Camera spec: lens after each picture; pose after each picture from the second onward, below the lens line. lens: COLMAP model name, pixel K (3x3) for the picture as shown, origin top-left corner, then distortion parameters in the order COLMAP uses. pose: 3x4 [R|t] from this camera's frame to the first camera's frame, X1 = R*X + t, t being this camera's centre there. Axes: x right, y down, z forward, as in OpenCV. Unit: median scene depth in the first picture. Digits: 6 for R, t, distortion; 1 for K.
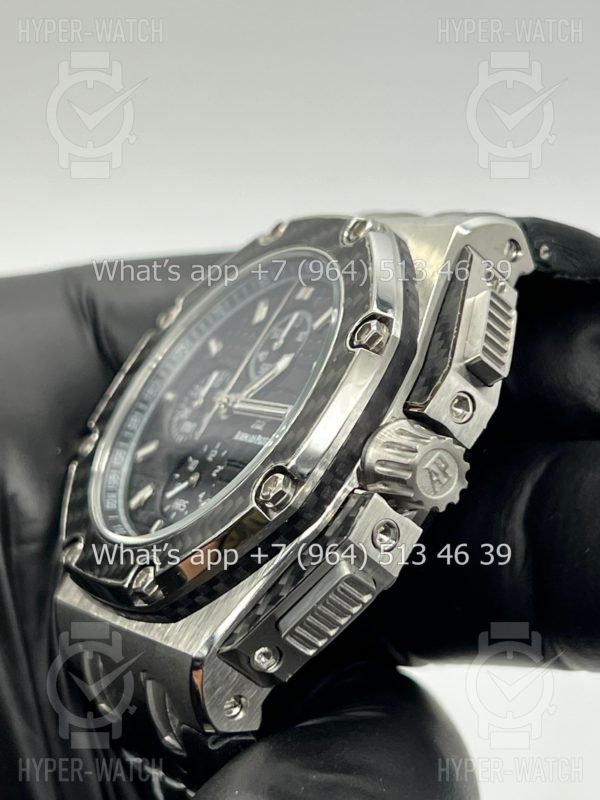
lens RADIAL K [[1886.5, 0, 300.0], [0, 1886.5, 400.0], [0, 0, 1]] dist [0.147561, 0.476932]
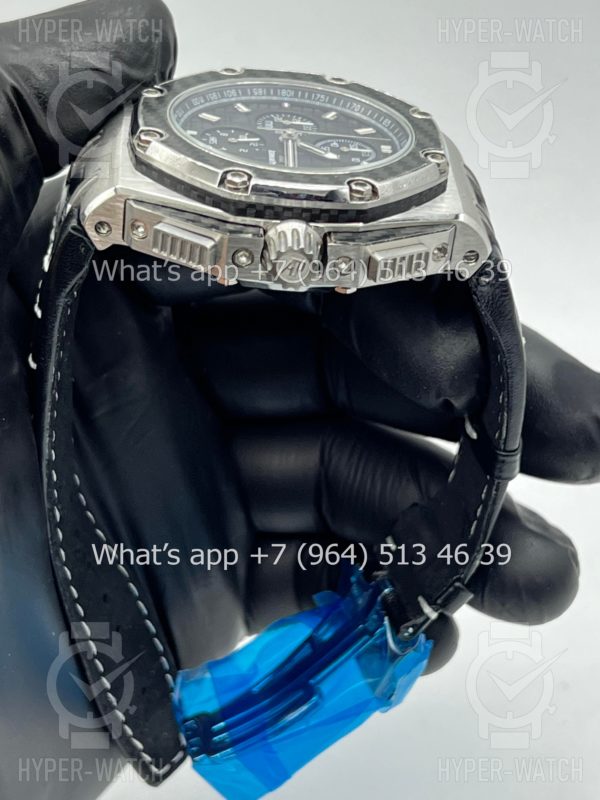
lens RADIAL K [[1886.5, 0, 300.0], [0, 1886.5, 400.0], [0, 0, 1]] dist [0.147561, 0.476932]
pose [[0.462153, 0.885753, -0.043081, 0.205222], [-0.876308, 0.463597, 0.131005, -0.100598], [0.136010, -0.022792, 0.990445, -0.438058]]
